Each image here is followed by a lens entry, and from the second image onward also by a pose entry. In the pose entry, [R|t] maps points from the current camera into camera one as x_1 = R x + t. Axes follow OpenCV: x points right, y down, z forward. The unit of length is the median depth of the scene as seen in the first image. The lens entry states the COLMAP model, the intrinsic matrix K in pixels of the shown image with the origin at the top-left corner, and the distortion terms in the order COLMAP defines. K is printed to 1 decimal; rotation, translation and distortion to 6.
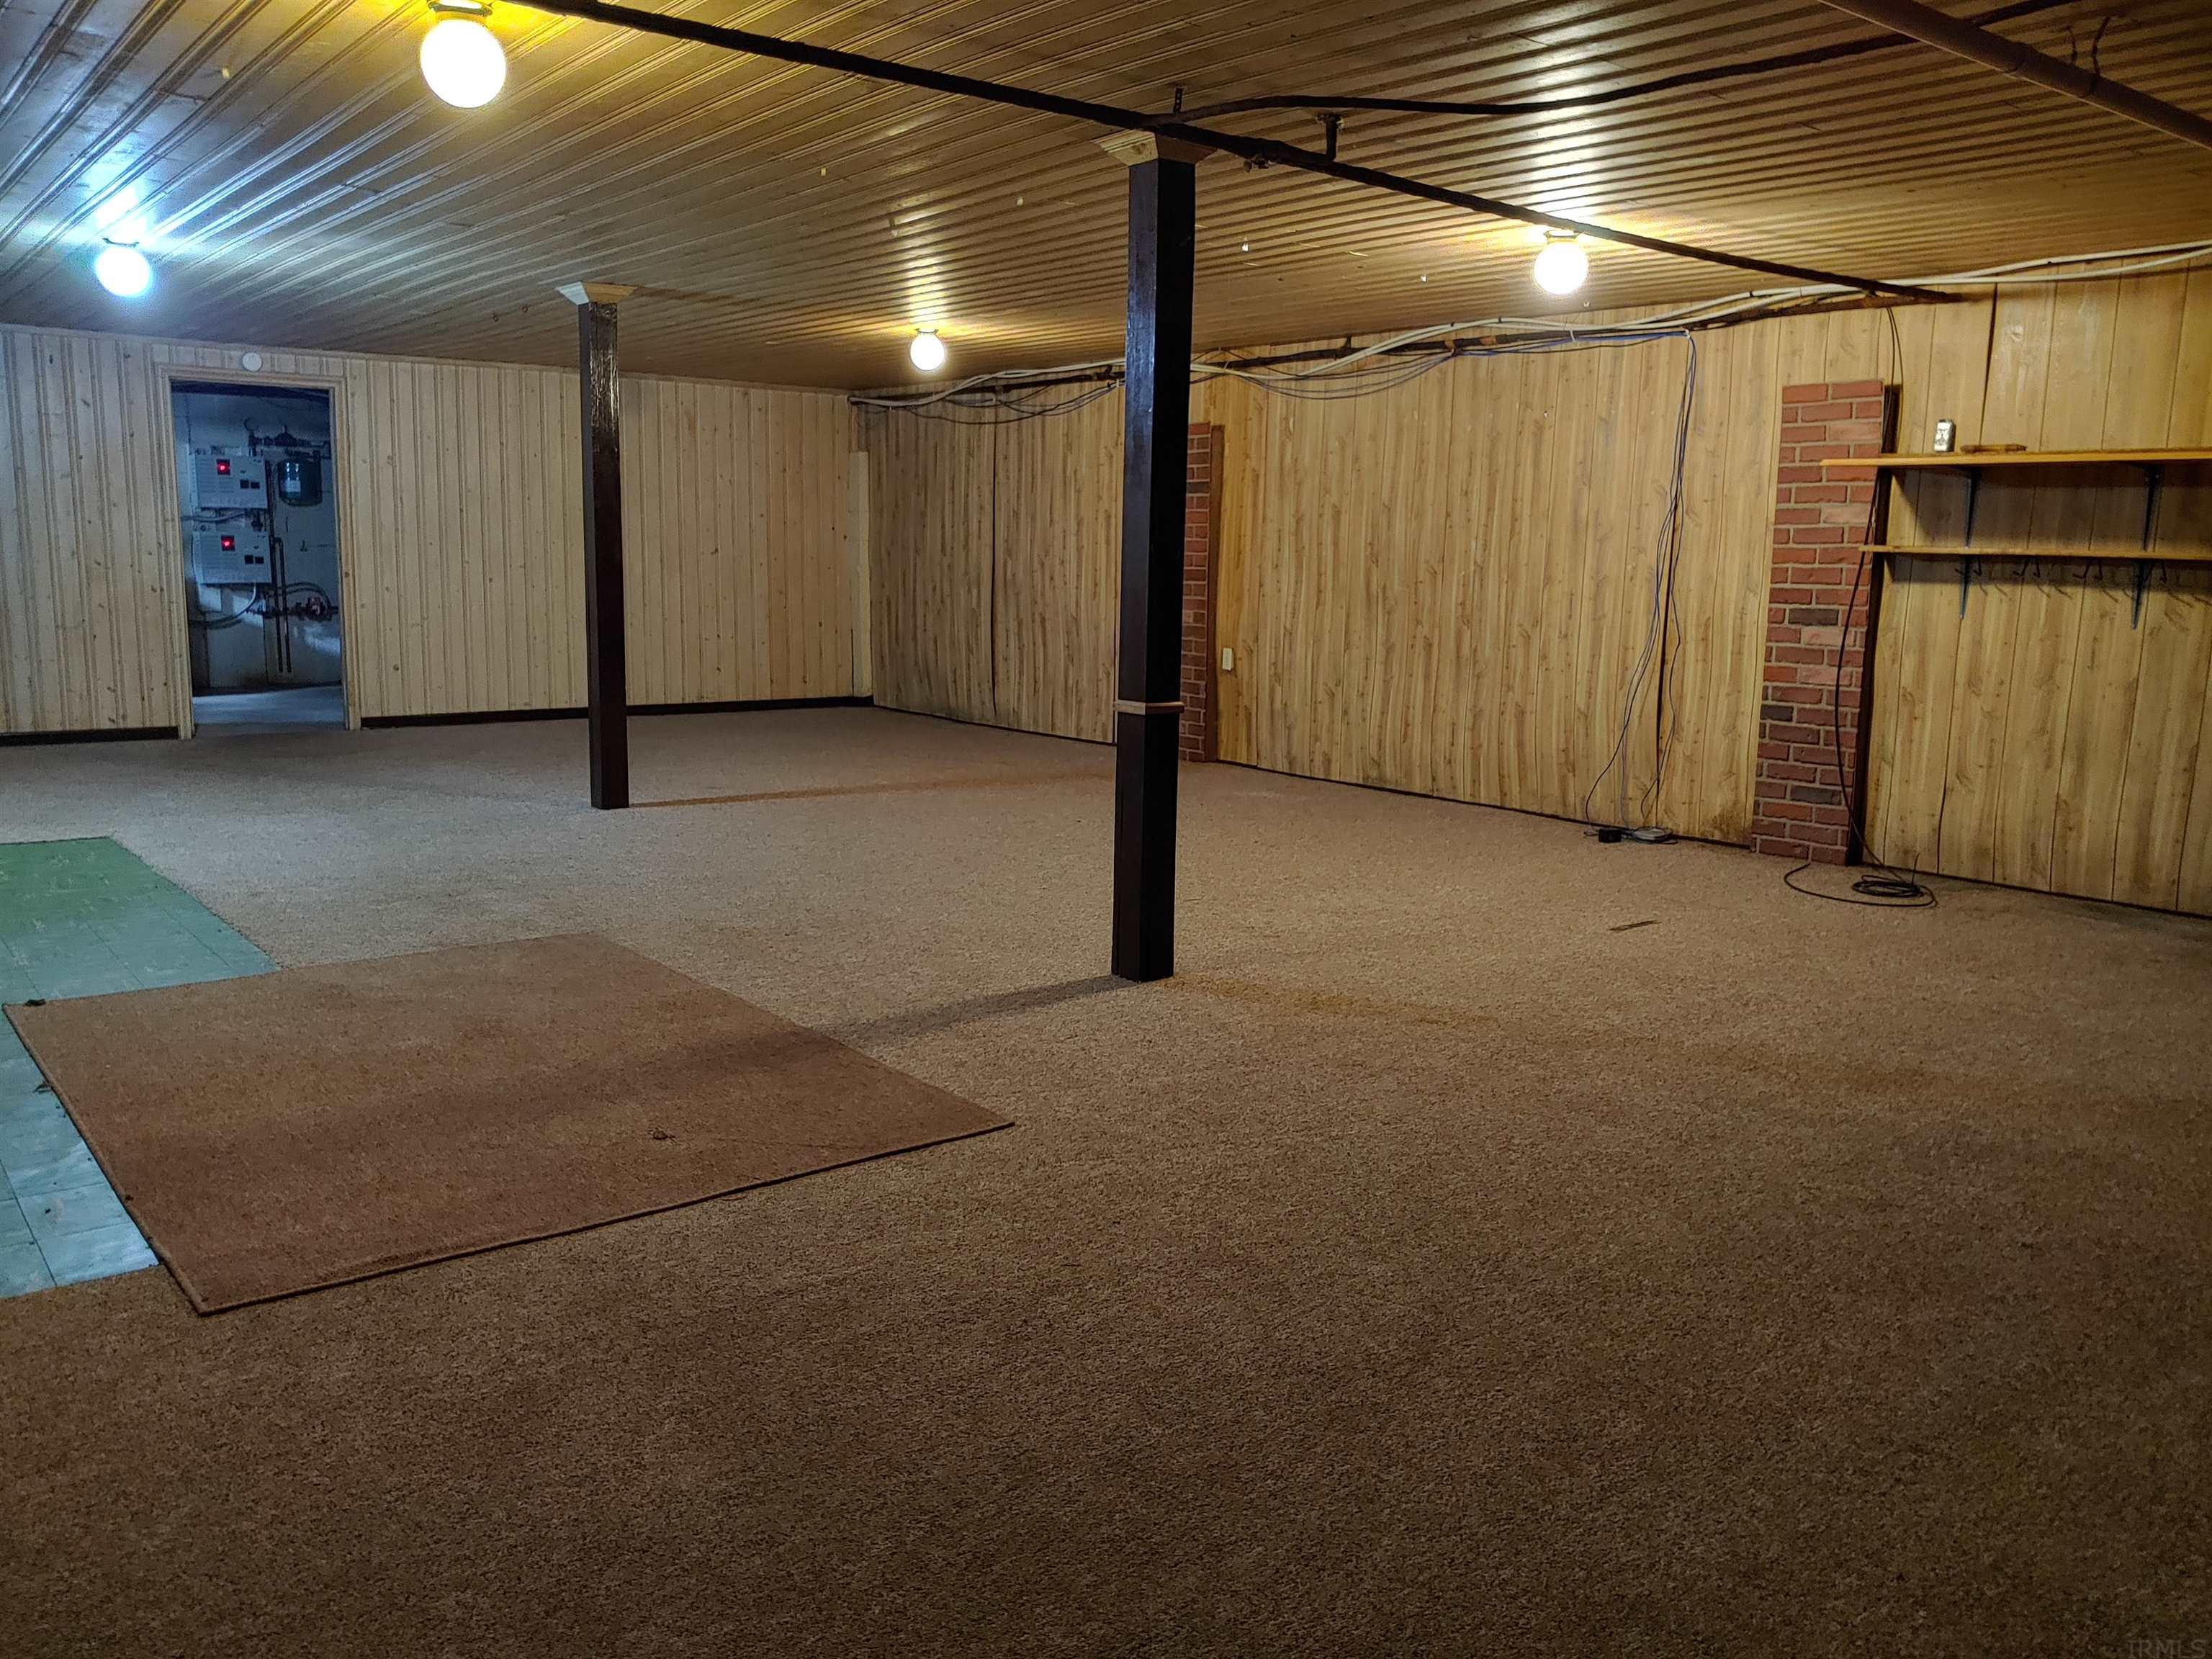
lens RADIAL K [[1727.6, 0, 1099.4], [0, 1727.6, 836.2], [0, 0, 1]] dist [-0.022304, 0.005931]
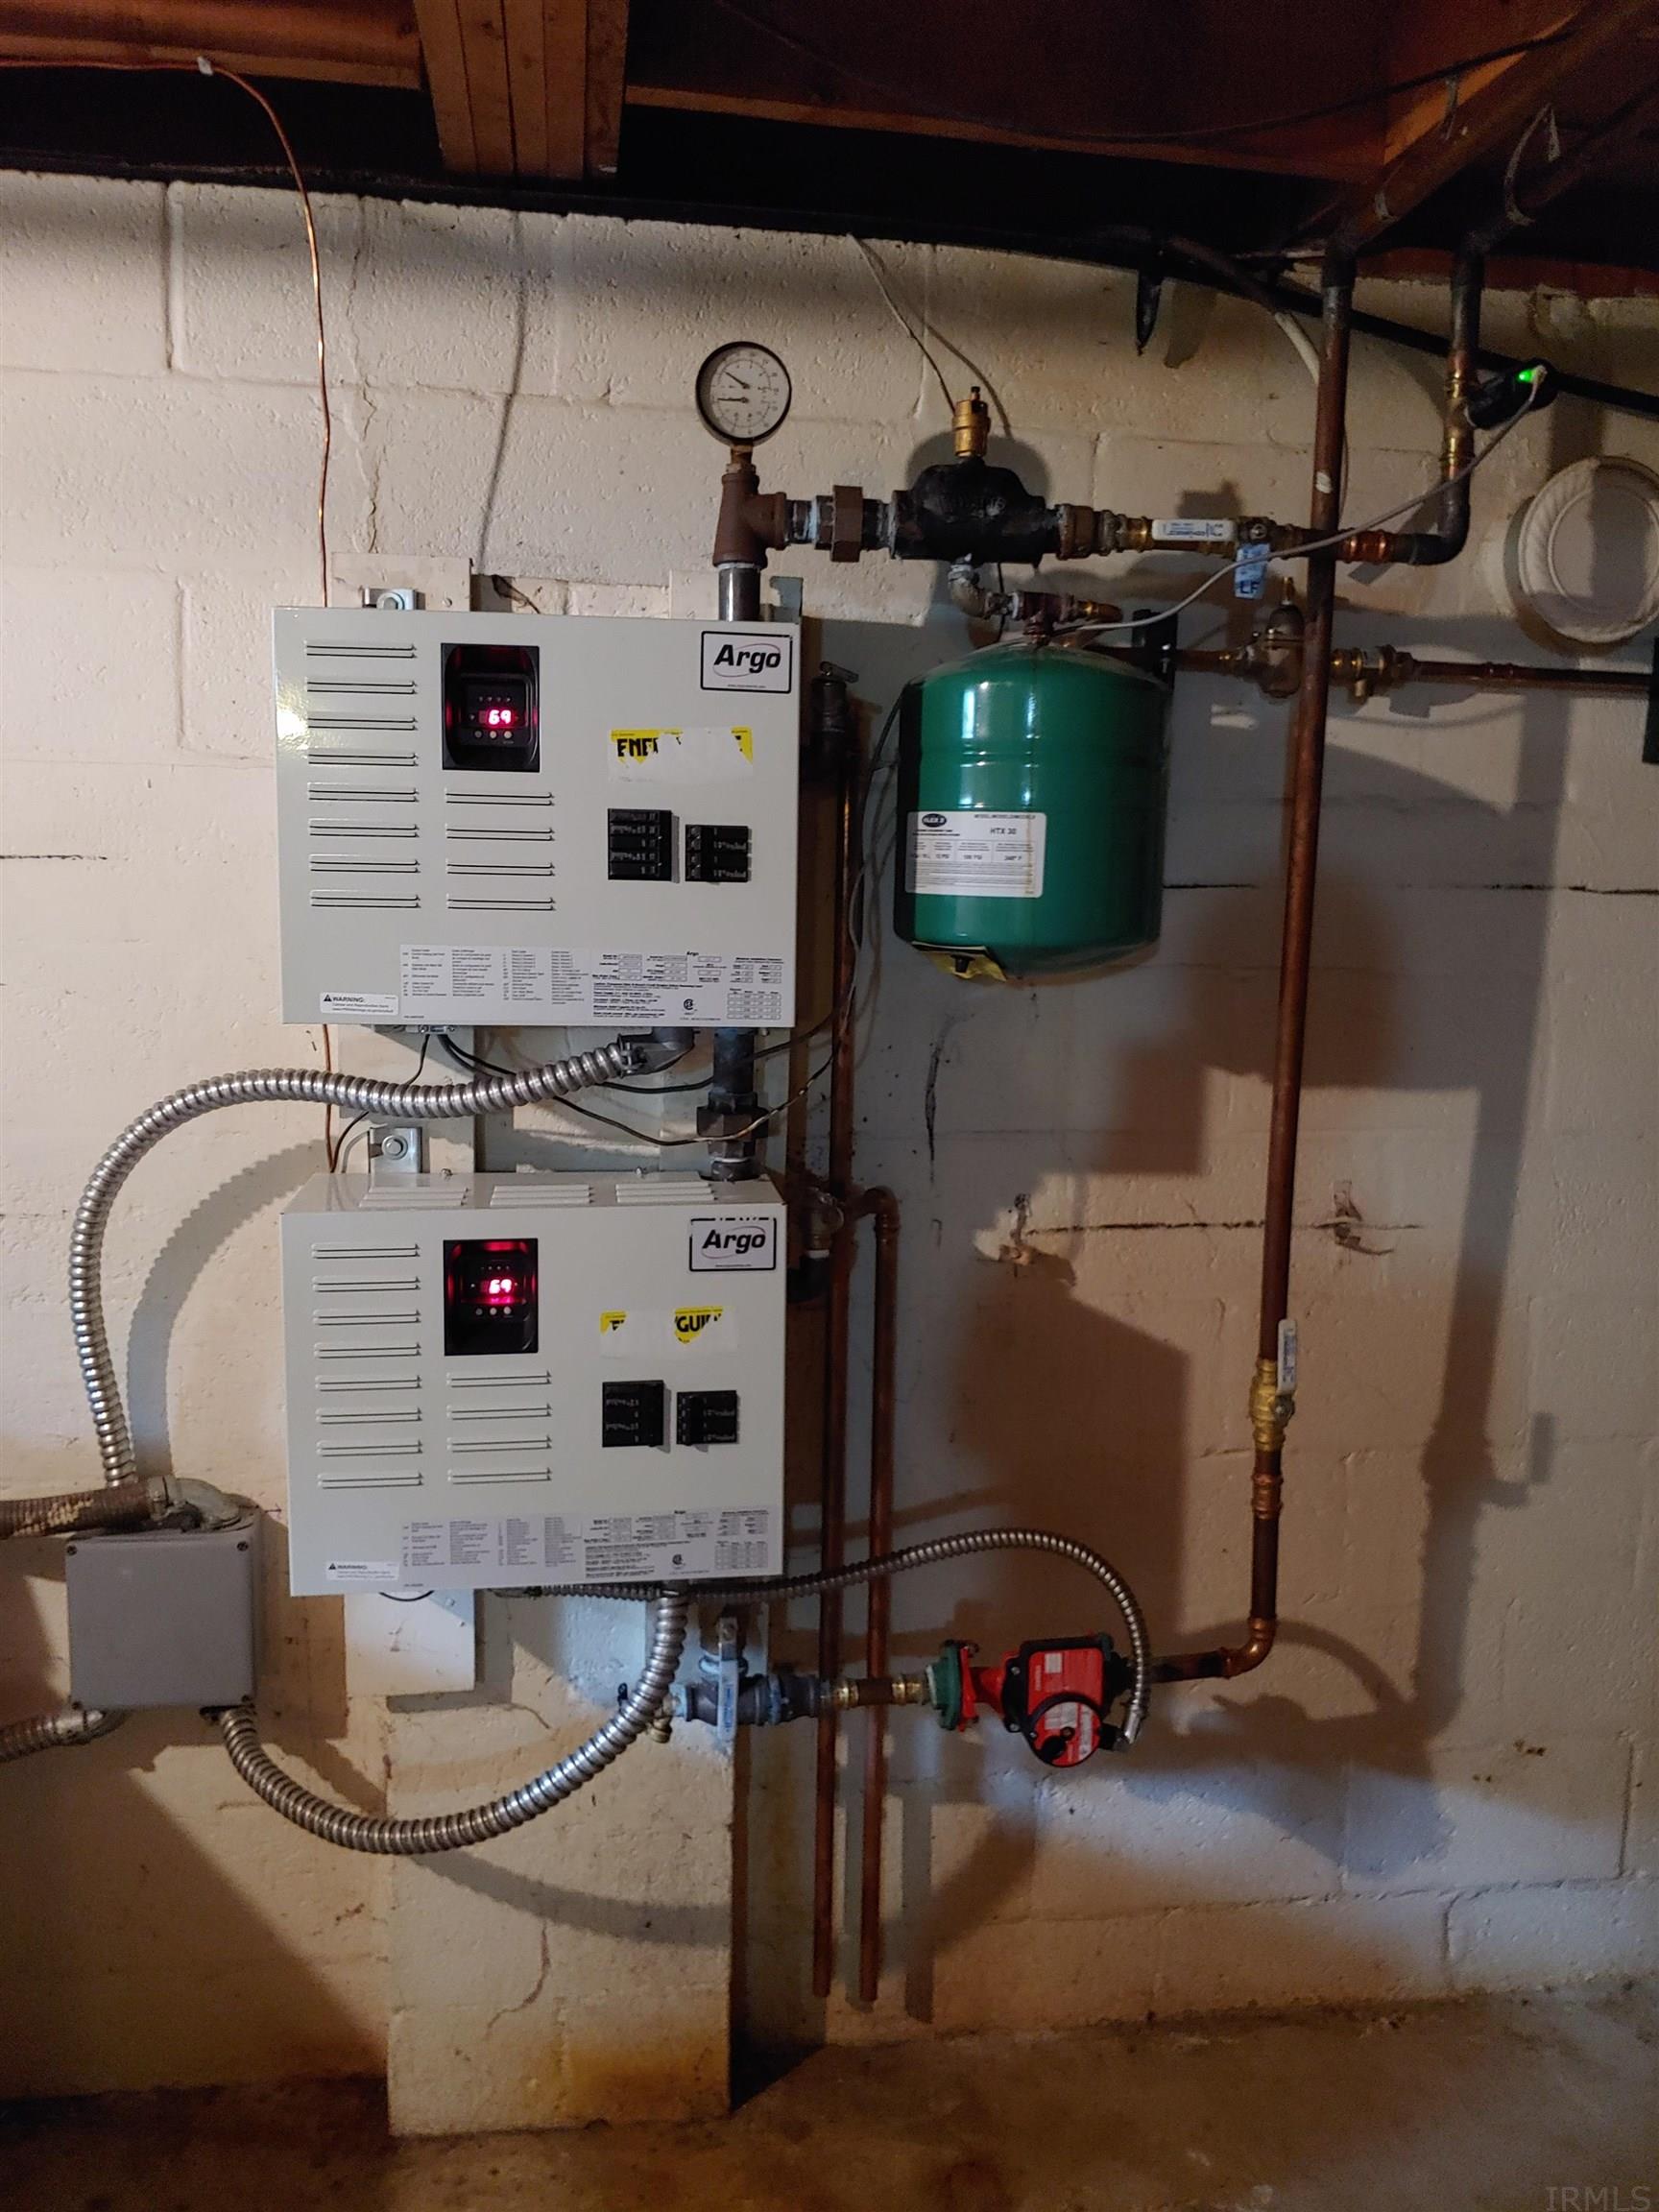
lens RADIAL K [[1727.6, 0, 820.0], [0, 1727.6, 1104.5], [0, 0, 1]] dist [-0.022304, 0.005931]
pose [[0.858012, 0.074442, -0.508207, -0.415906], [-0.088538, 0.996066, -0.003576, -0.184650], [0.505941, 0.048064, 0.861228, 0.888661]]
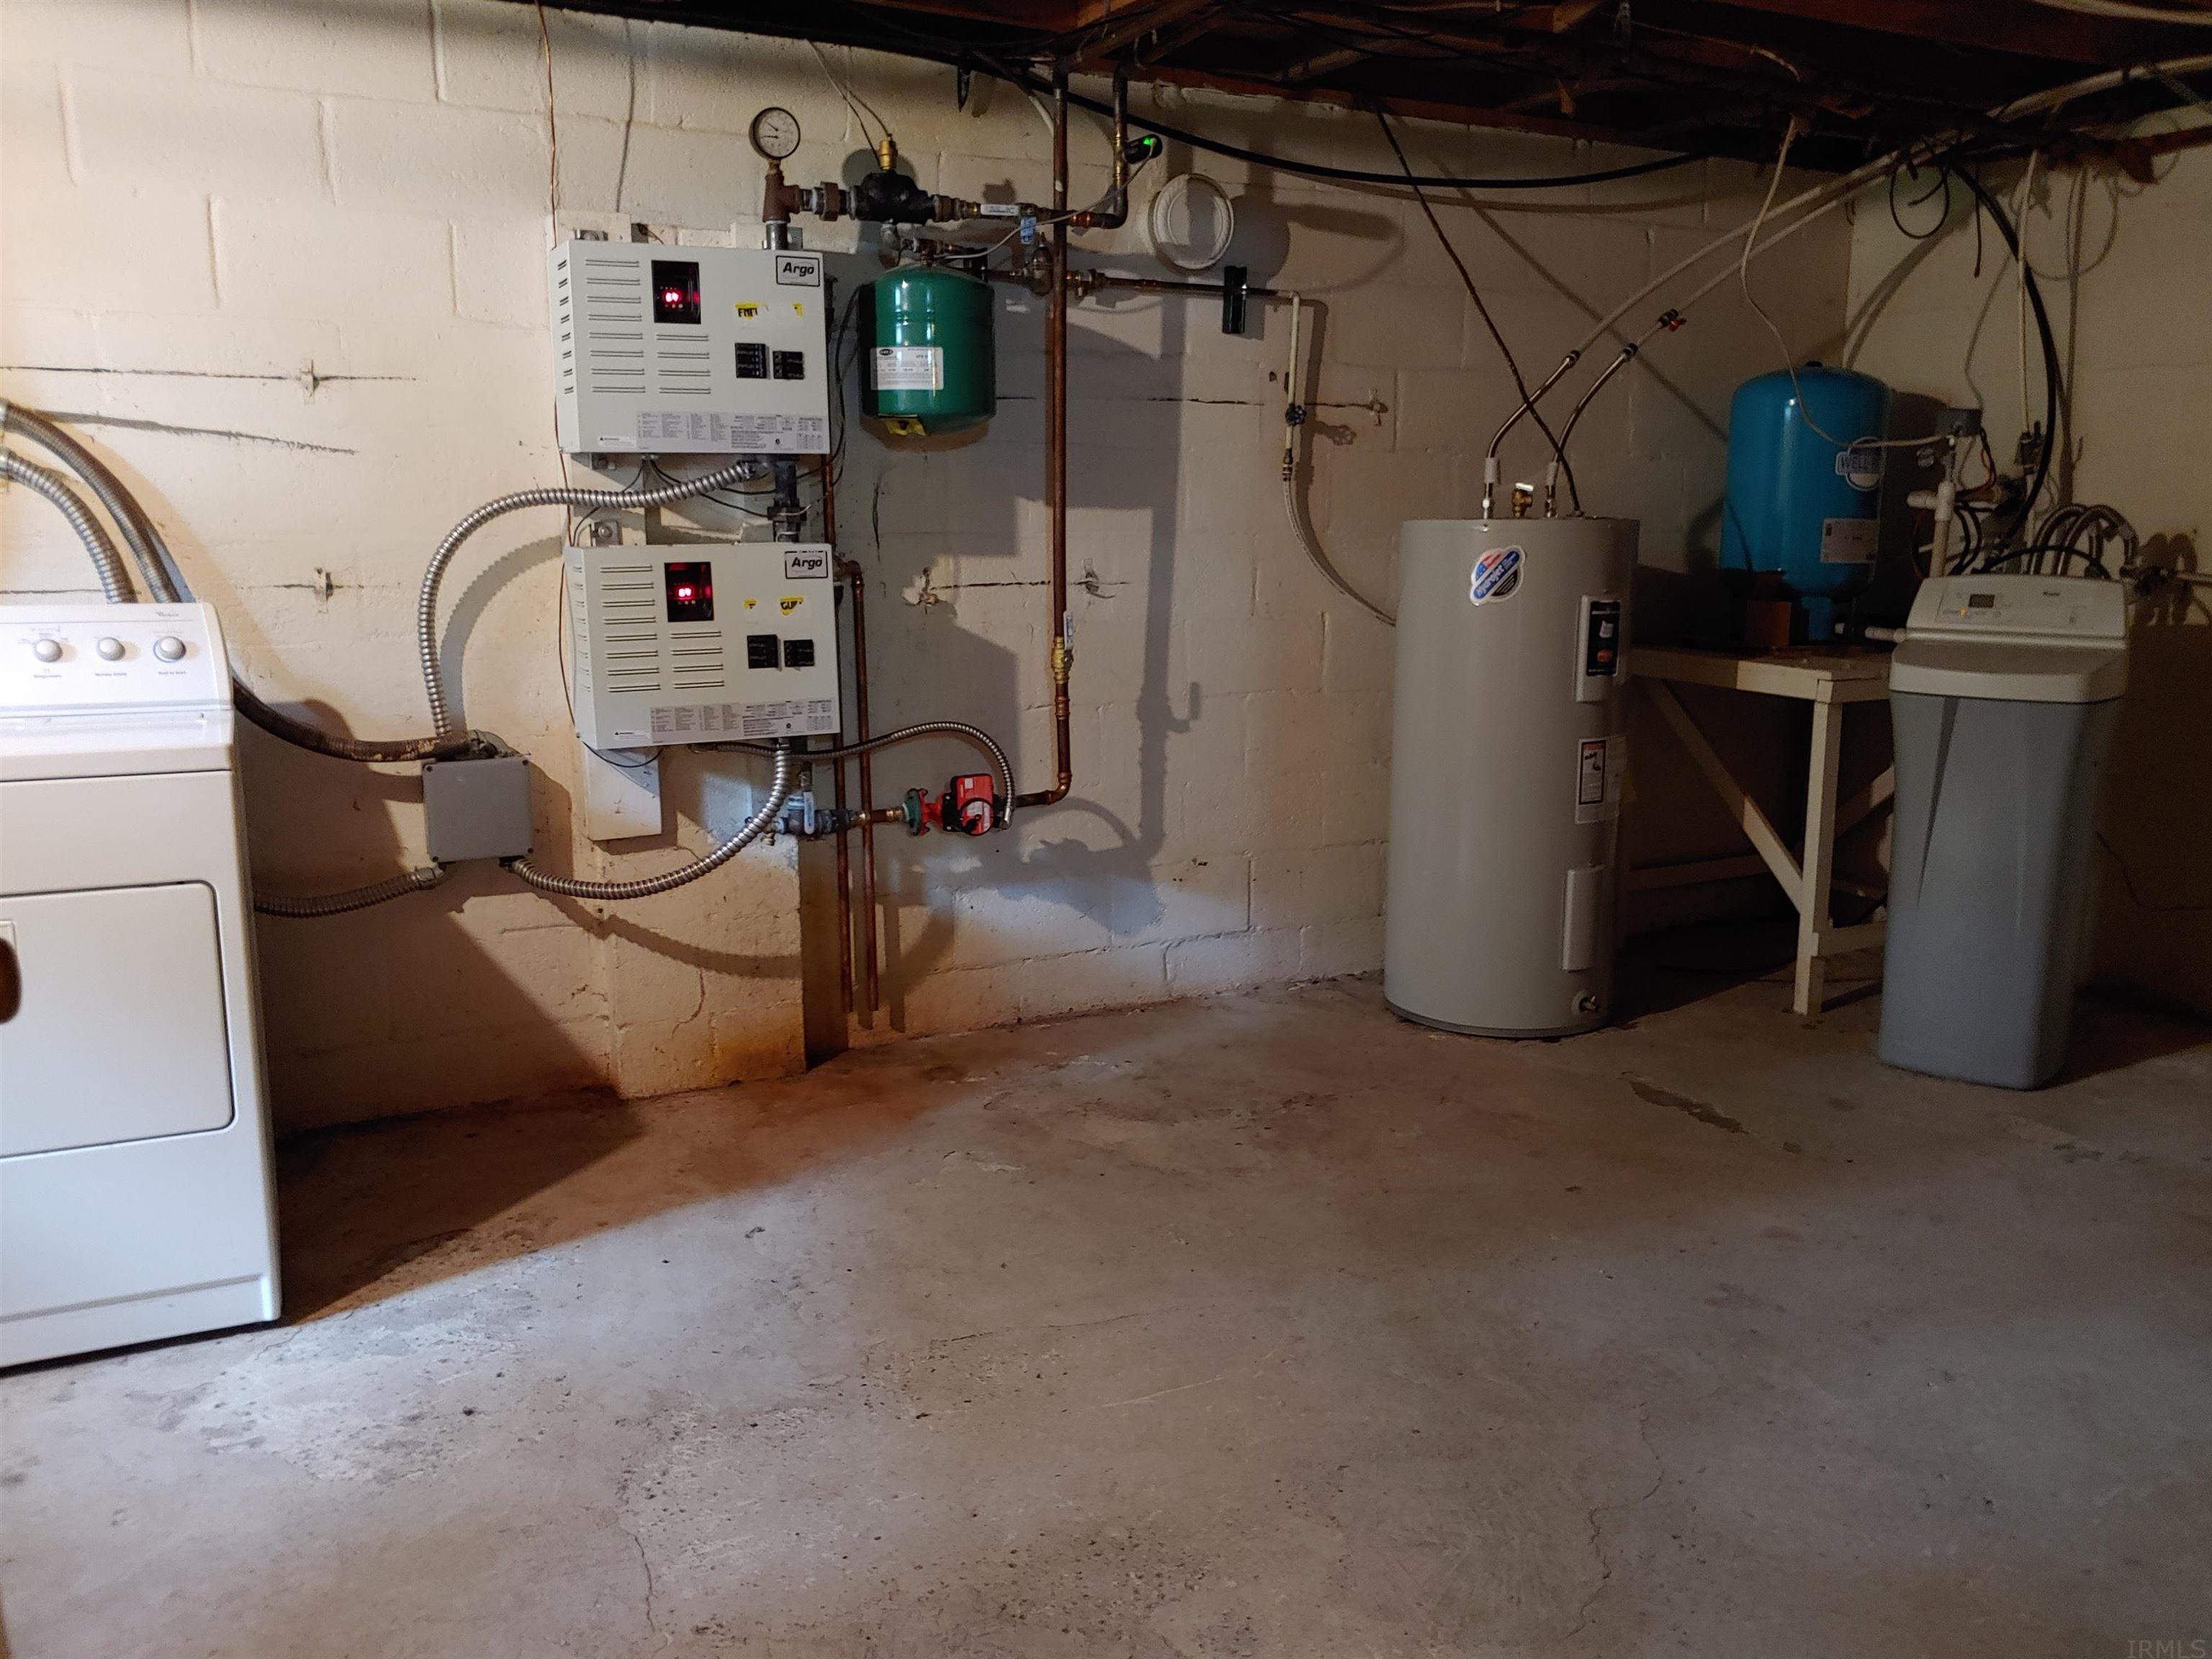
lens RADIAL K [[1727.6, 0, 1103.6], [0, 1727.6, 845.4], [0, 0, 1]] dist [-0.022304, 0.005931]
pose [[0.977293, 0.026753, -0.210199, -0.386072], [-0.018871, 0.999045, 0.039413, -0.142234], [0.211053, -0.034551, 0.976864, 0.748629]]
